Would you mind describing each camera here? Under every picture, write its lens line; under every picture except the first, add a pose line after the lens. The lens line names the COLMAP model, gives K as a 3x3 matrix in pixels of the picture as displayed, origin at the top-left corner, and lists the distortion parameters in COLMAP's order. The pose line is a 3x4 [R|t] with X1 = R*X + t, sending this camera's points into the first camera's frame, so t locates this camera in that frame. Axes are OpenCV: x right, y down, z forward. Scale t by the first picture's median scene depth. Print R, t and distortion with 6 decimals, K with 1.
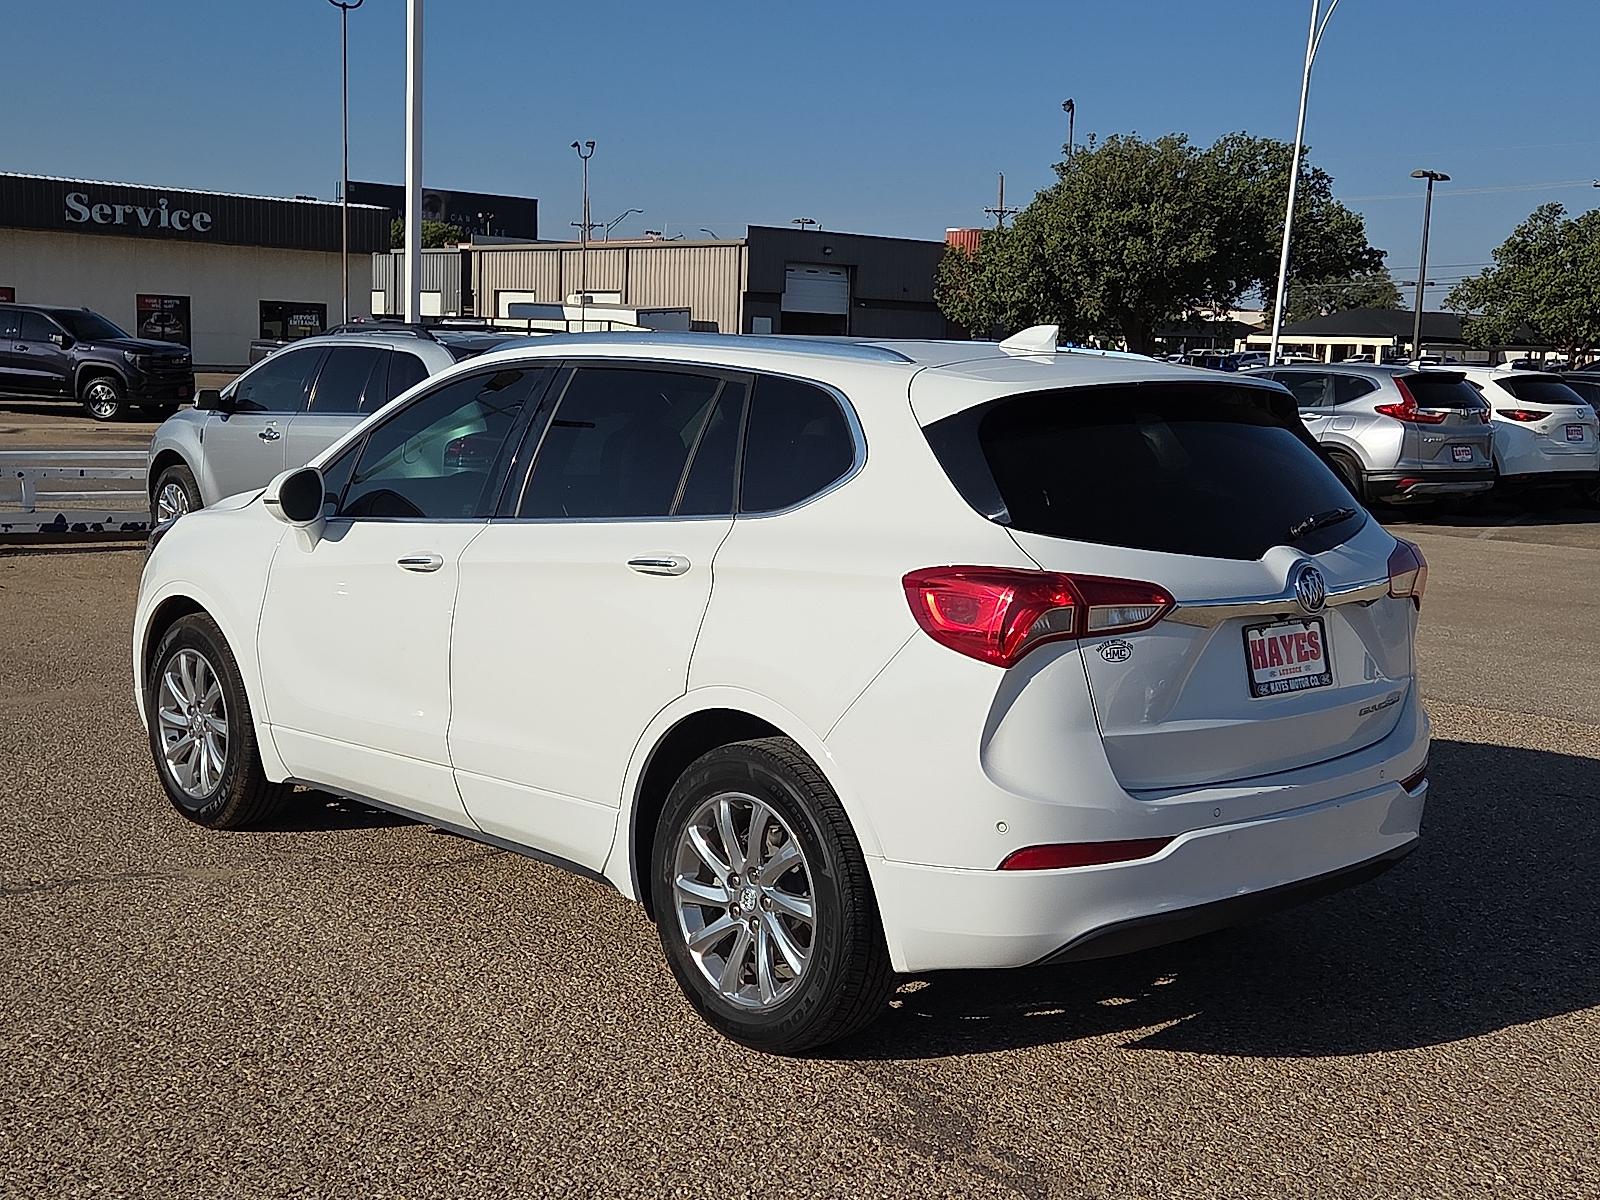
lens RADIAL K [[2047.3, 0, 800.0], [0, 2047.3, 600.0], [0, 0, 1]] dist [0.076611, 0.020373]
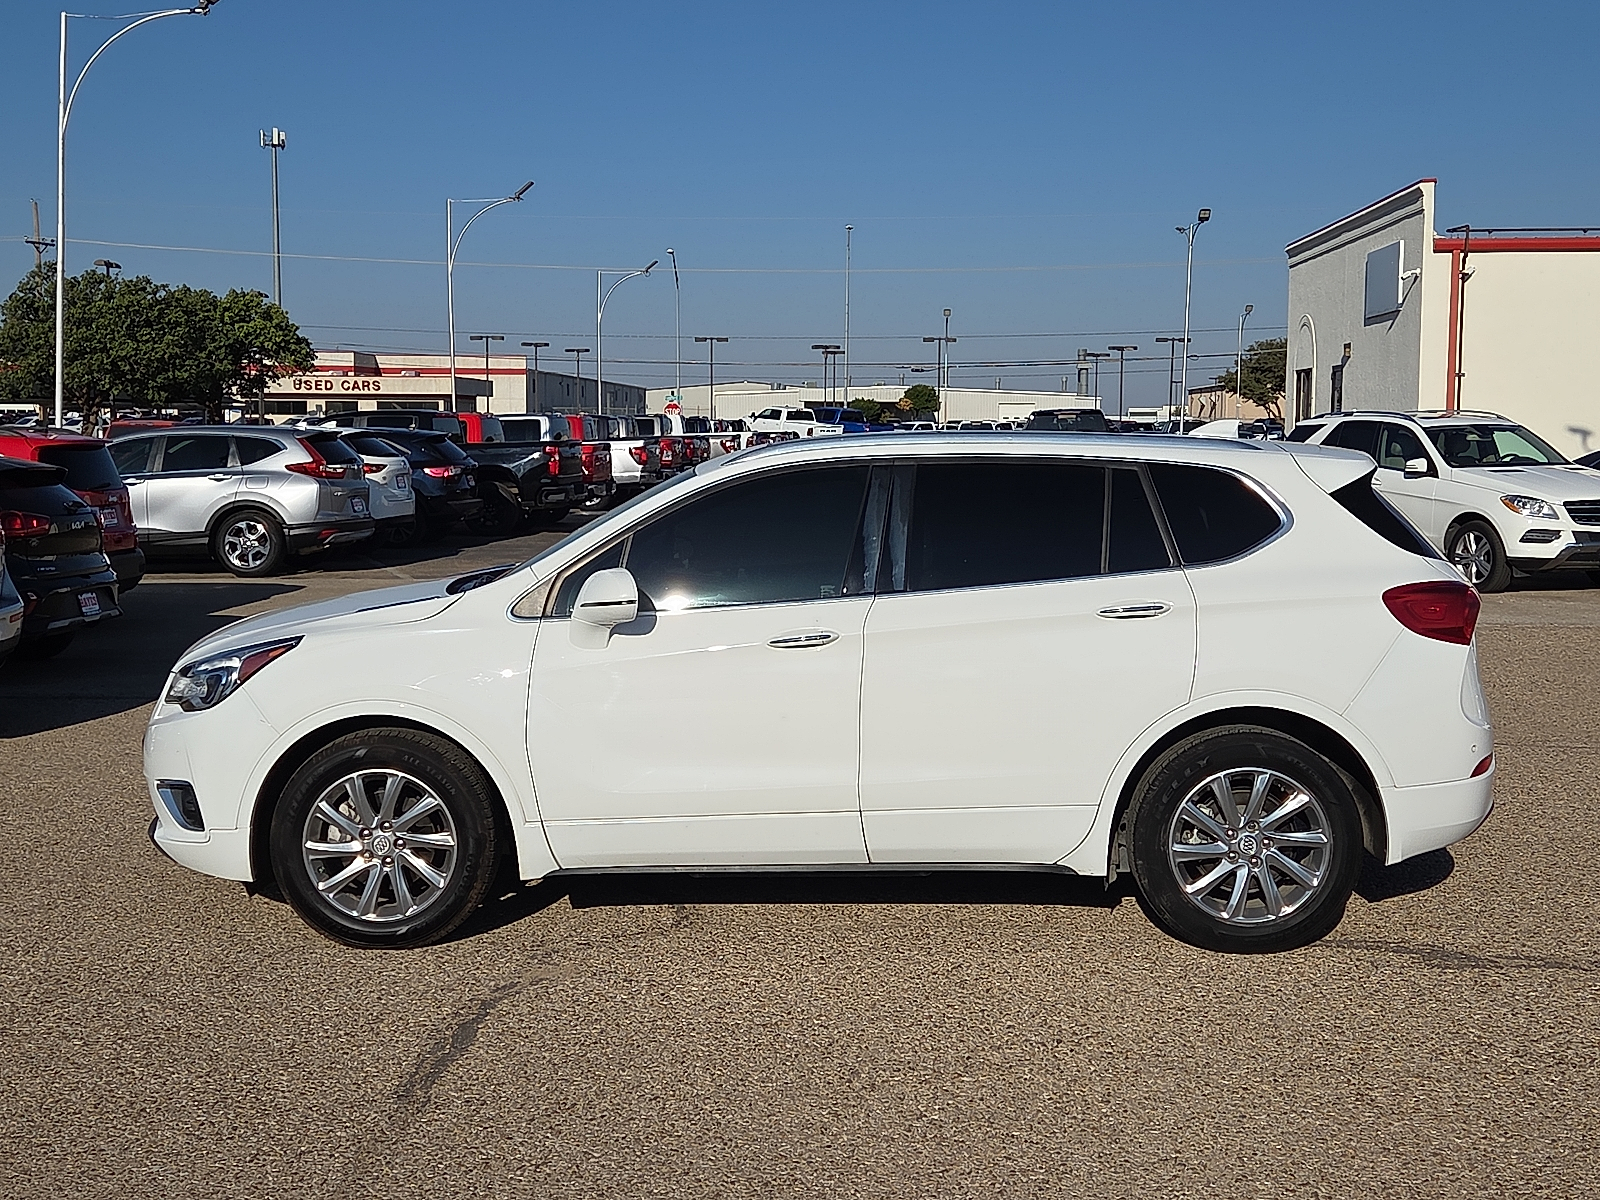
lens RADIAL K [[2047.3, 0, 800.0], [0, 2047.3, 600.0], [0, 0, 1]] dist [0.076611, 0.020373]
pose [[0.689458, -0.091356, 0.718542, -0.314849], [0.106675, 0.994004, 0.024021, -0.021266], [-0.716428, 0.060088, 0.695069, 0.066401]]
